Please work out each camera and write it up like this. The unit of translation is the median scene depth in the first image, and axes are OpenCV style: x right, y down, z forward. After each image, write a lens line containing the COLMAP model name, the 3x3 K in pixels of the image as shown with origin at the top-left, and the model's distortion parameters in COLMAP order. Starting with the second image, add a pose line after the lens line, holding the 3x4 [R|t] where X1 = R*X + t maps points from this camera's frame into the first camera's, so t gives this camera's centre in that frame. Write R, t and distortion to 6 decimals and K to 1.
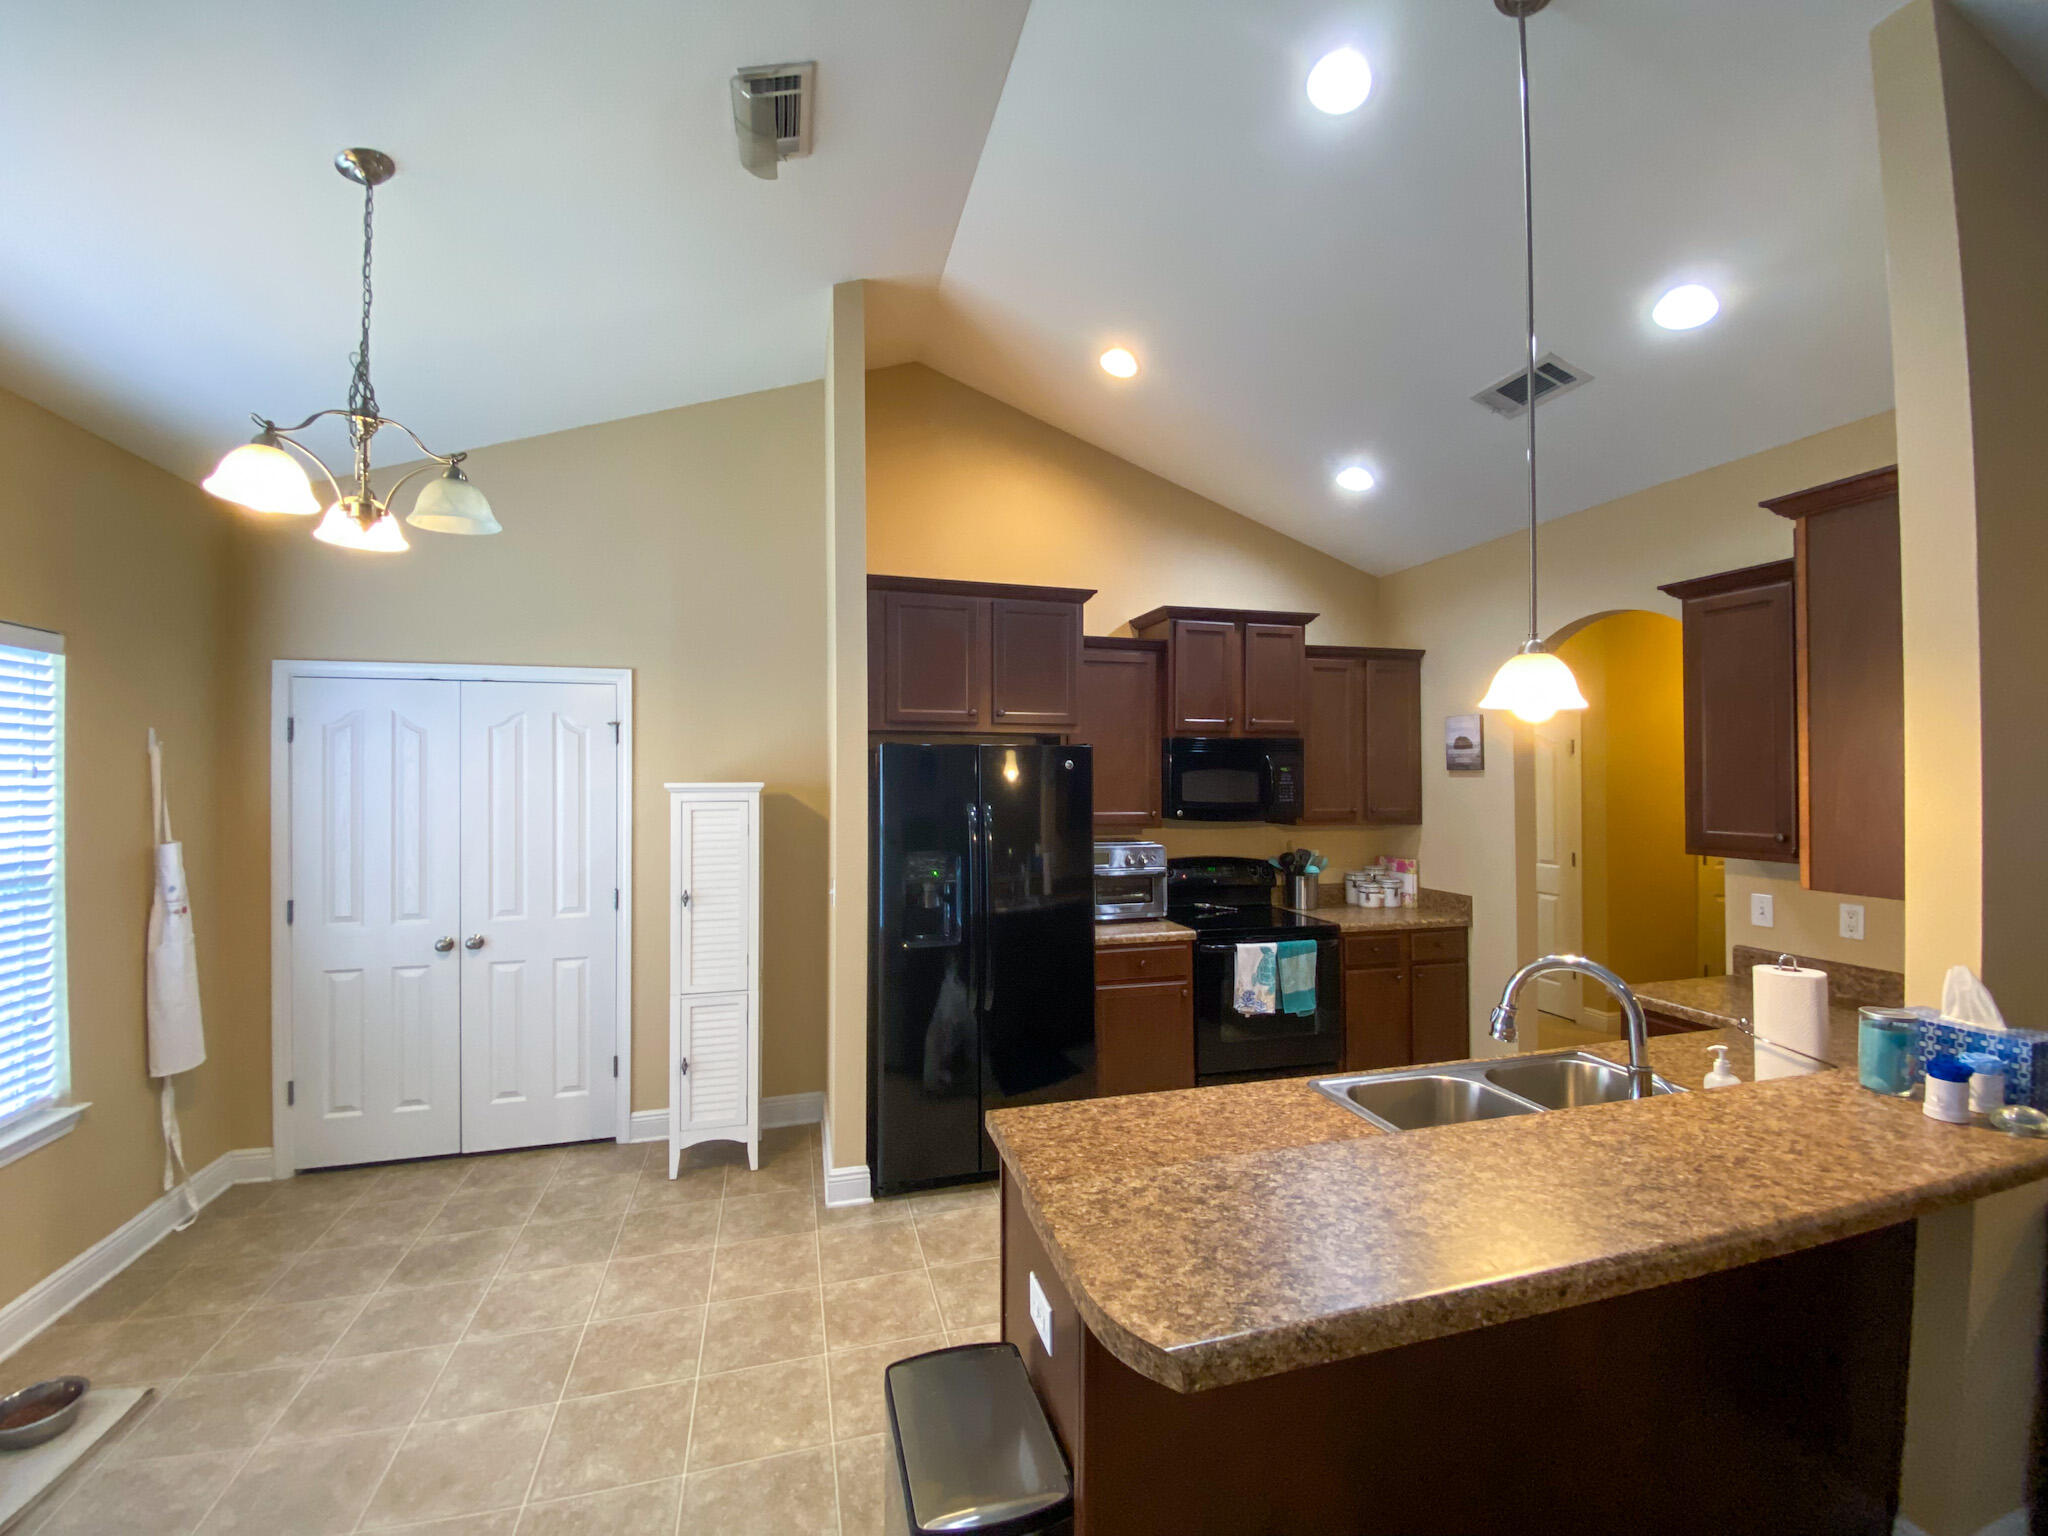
lens RADIAL K [[835.9, 0, 1012.5], [0, 835.9, 767.9], [0, 0, 1]] dist [-0.000420, -0.004454]
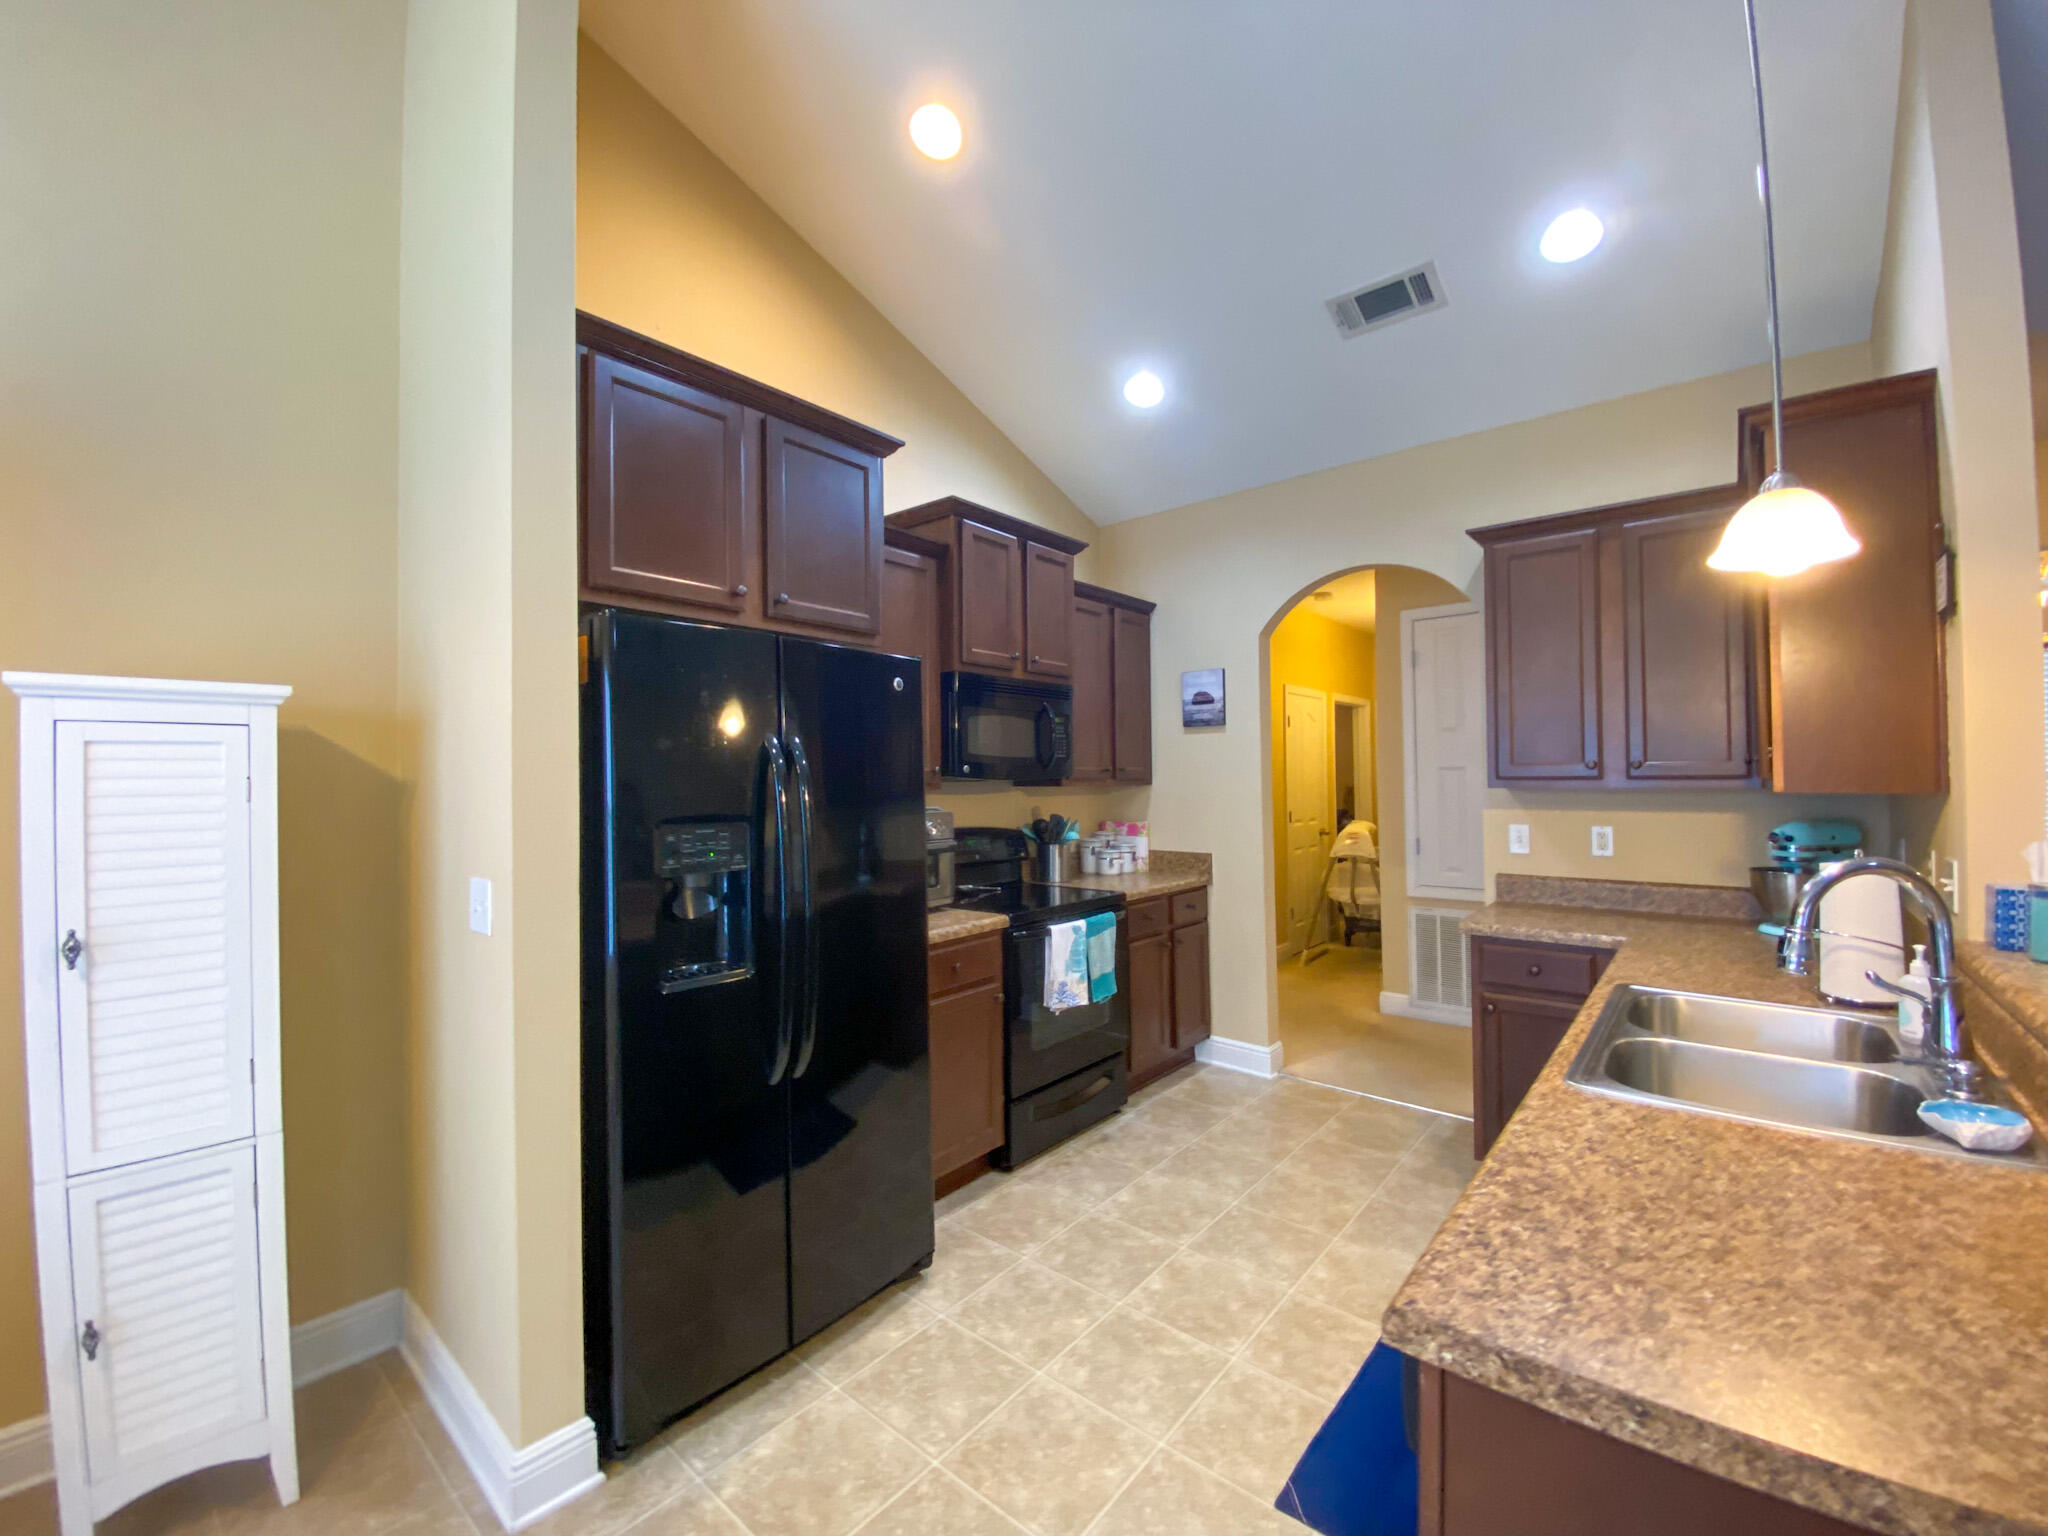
lens RADIAL K [[835.9, 0, 1026.6], [0, 835.9, 770.5], [0, 0, 1]] dist [-0.000420, -0.004454]
pose [[0.828458, -0.003747, 0.560039, -0.195688], [0.003126, 0.999993, 0.002066, 0.057323], [-0.560043, 0.000039, 0.828463, 0.335491]]
